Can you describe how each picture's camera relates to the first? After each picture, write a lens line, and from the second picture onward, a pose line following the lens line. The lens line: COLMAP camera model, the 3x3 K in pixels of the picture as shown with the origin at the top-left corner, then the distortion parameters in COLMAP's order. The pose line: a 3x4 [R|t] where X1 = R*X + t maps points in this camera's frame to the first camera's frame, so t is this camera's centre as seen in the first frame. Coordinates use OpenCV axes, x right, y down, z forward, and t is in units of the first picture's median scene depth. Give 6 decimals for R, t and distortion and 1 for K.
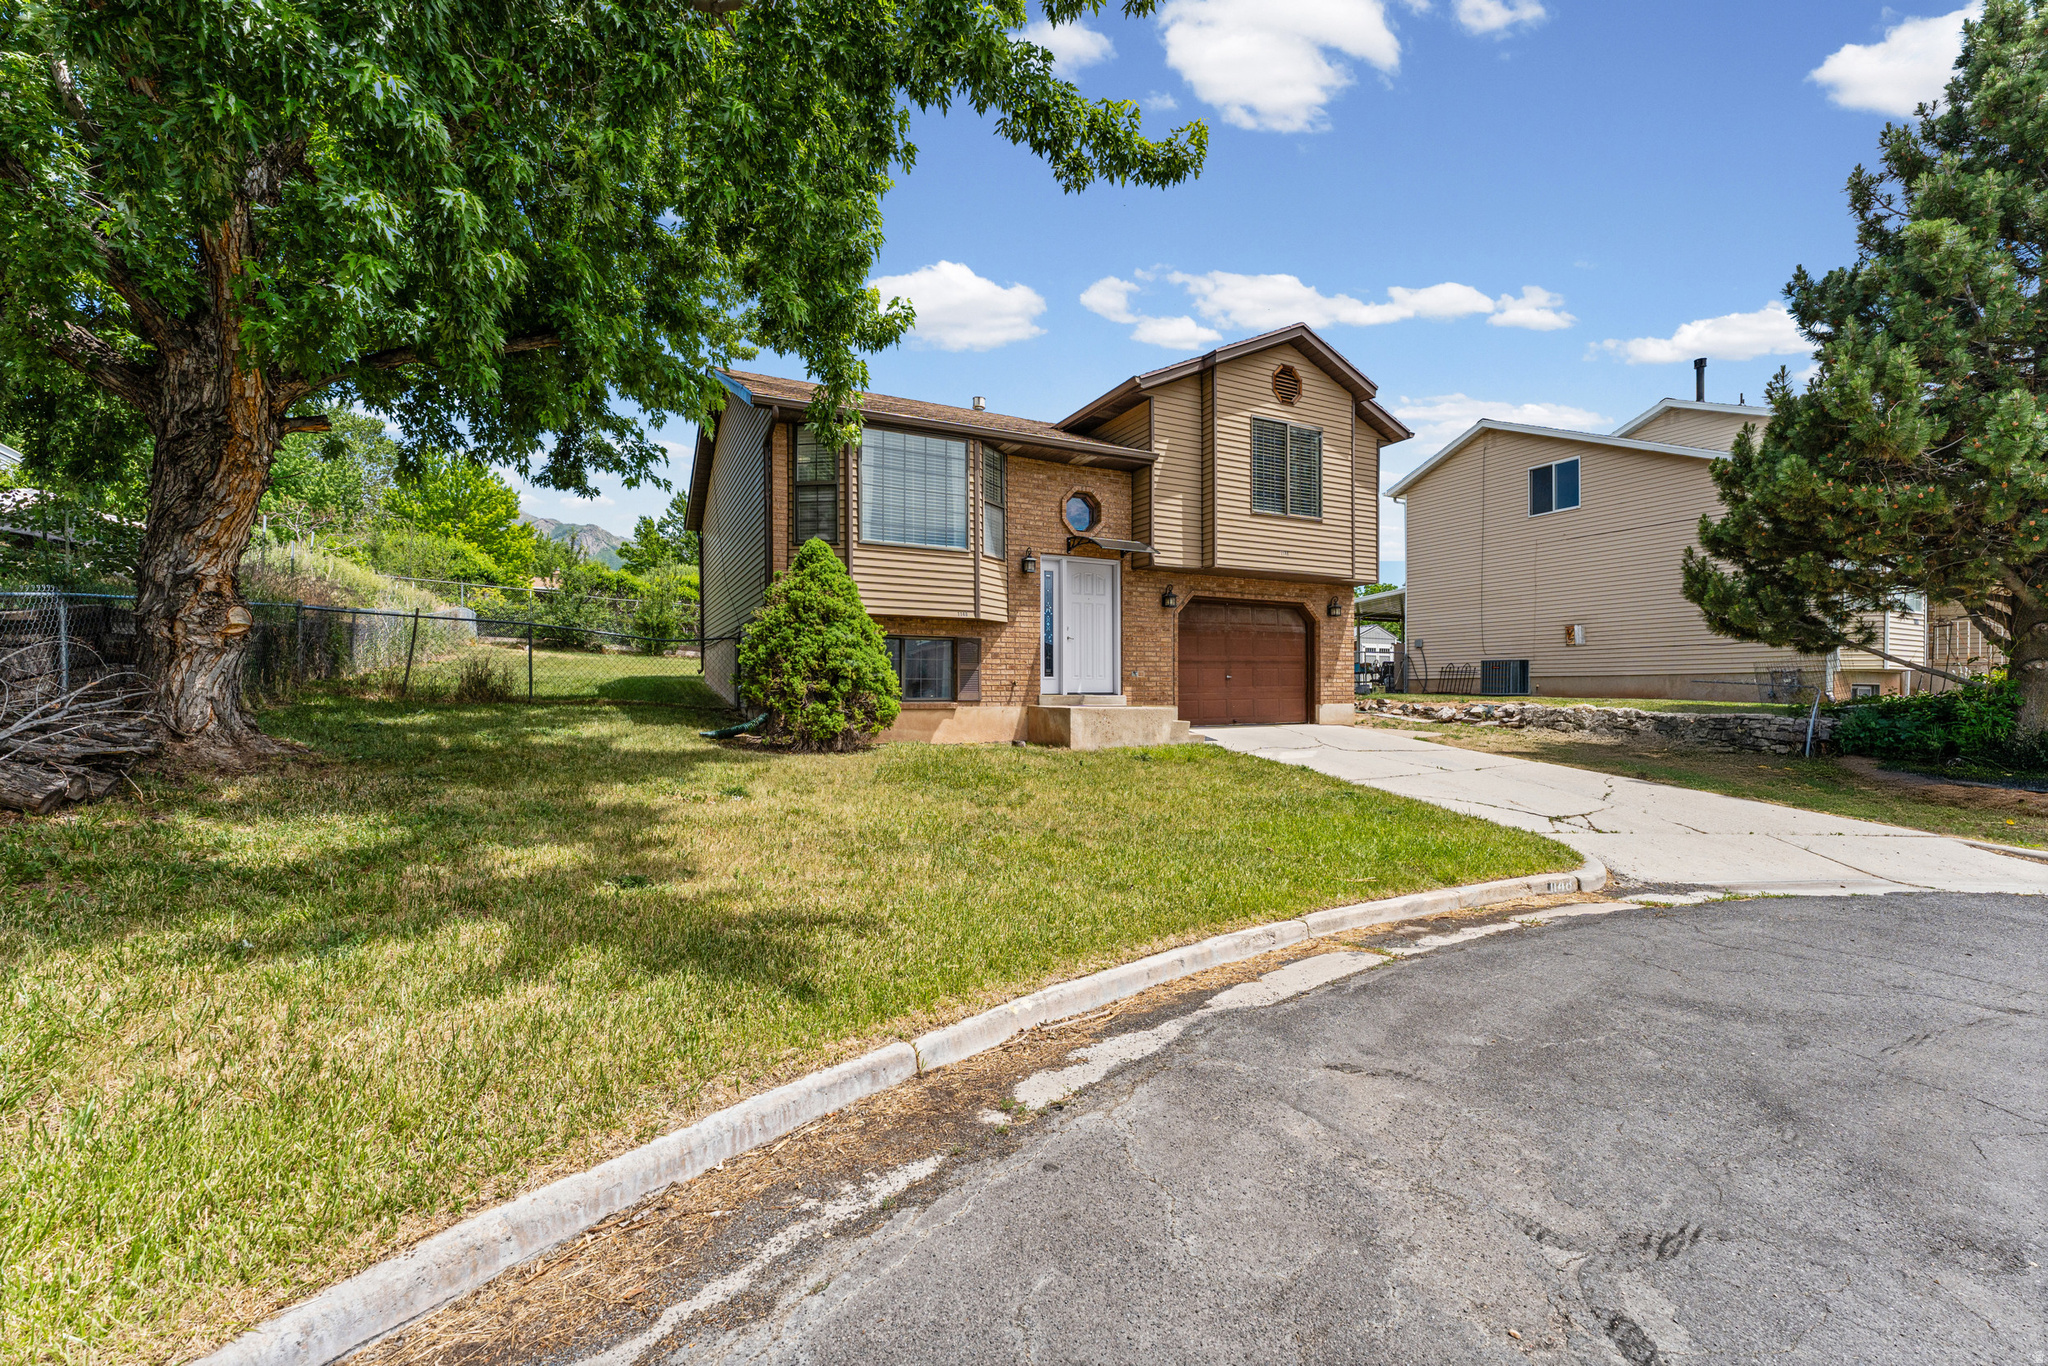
lens RADIAL K [[828.1, 0, 1024.6], [0, 828.1, 685.9], [0, 0, 1]] dist [-0.002627, 0.000401]
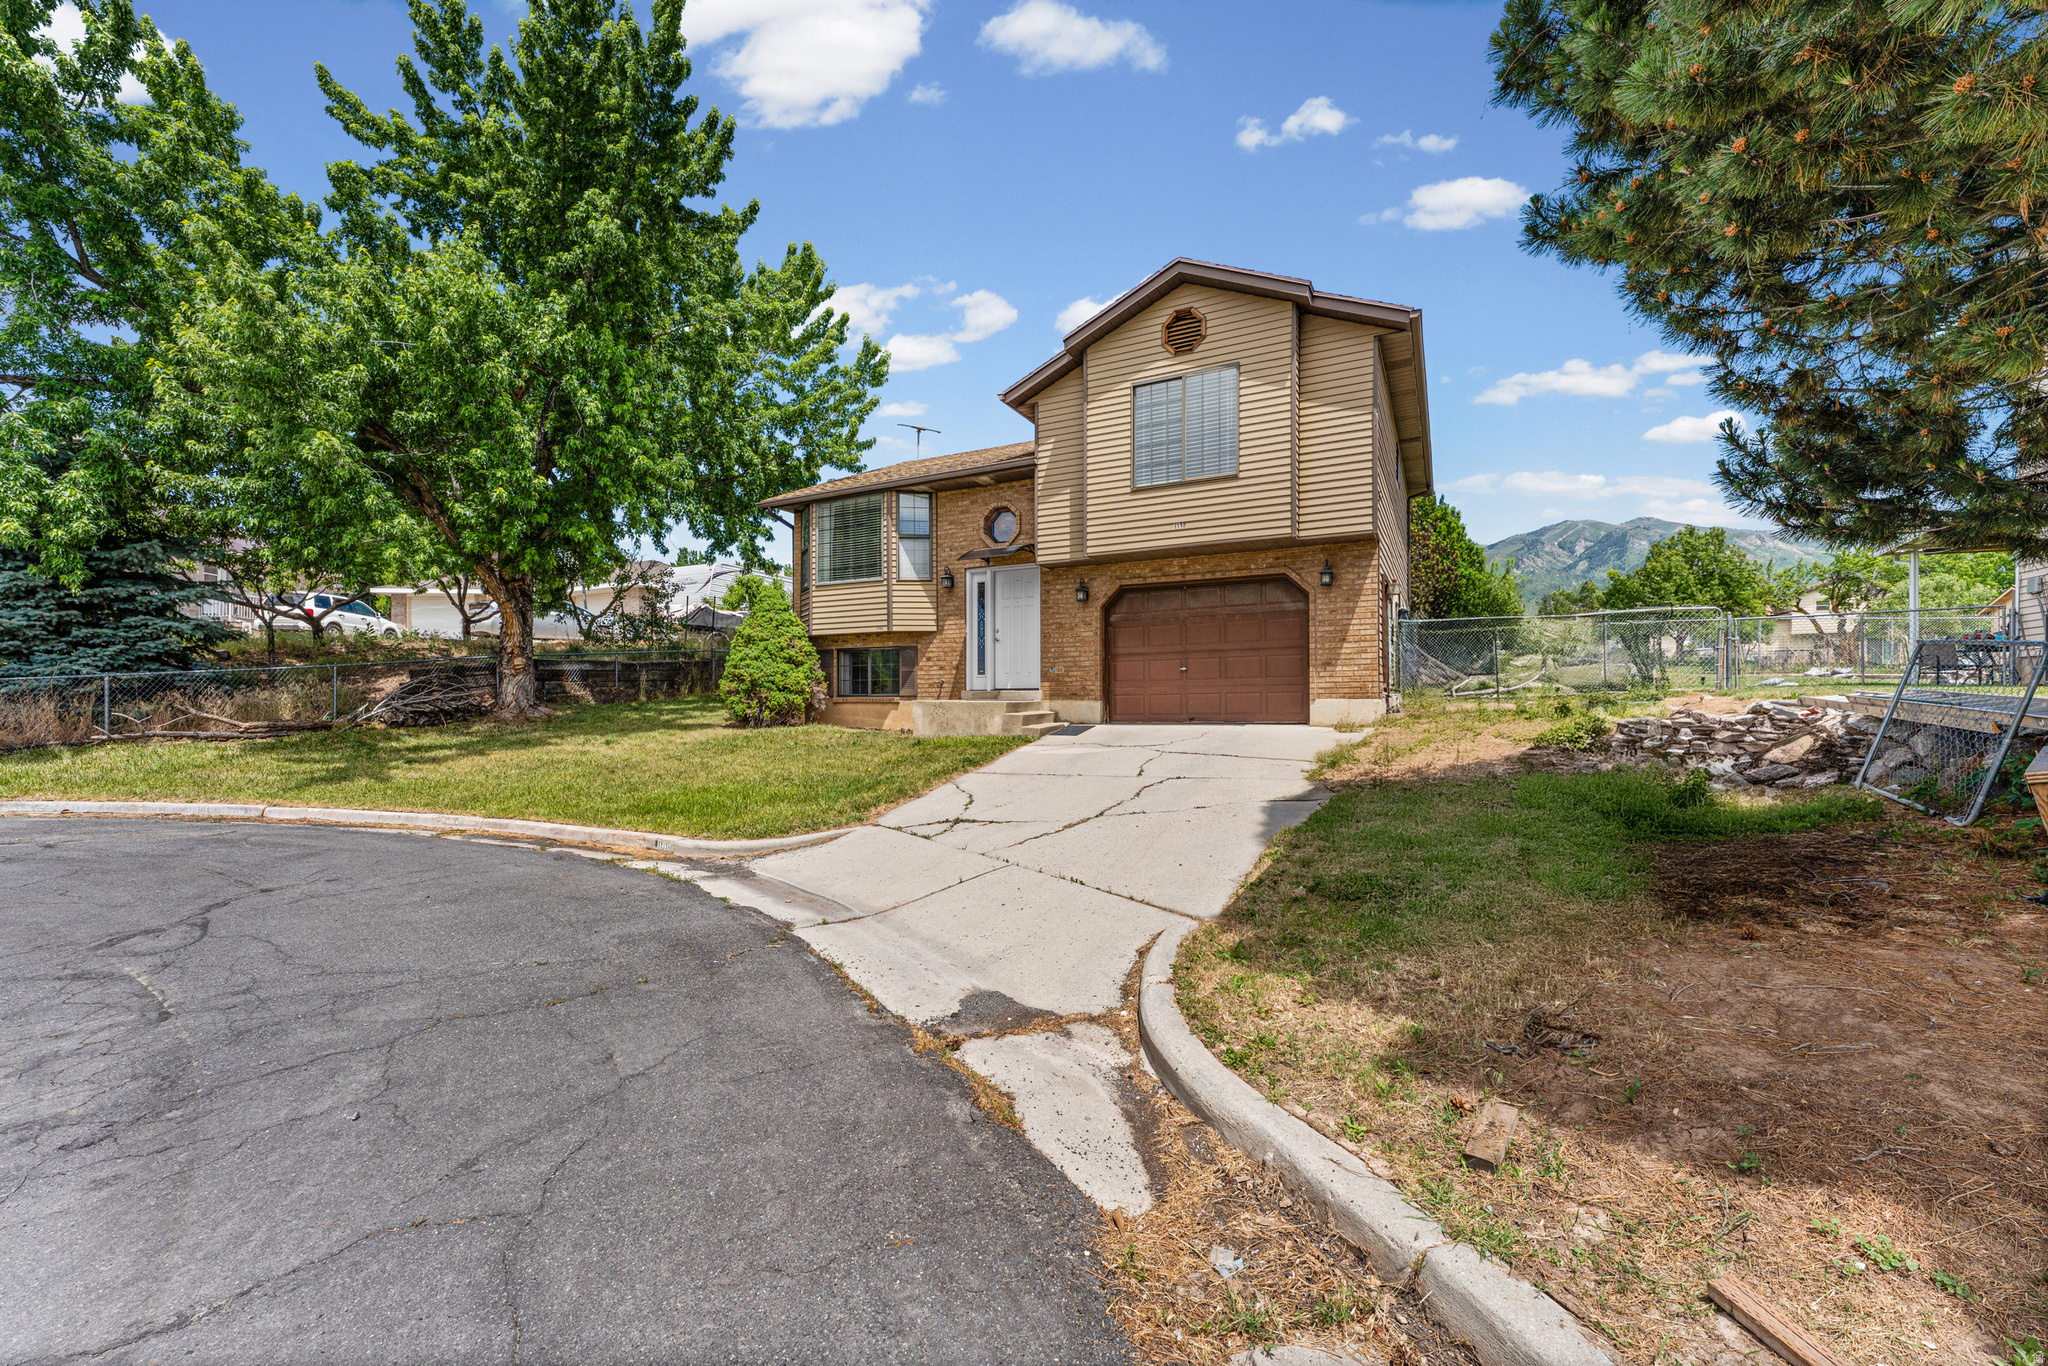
lens RADIAL K [[828.1, 0, 1024.9], [0, 828.1, 692.3], [0, 0, 1]] dist [-0.002627, 0.000401]
pose [[0.577658, -0.009569, -0.816223, 0.980903], [0.008847, 0.999946, -0.005461, 0.019350], [0.816231, -0.004066, 0.577711, 0.383700]]
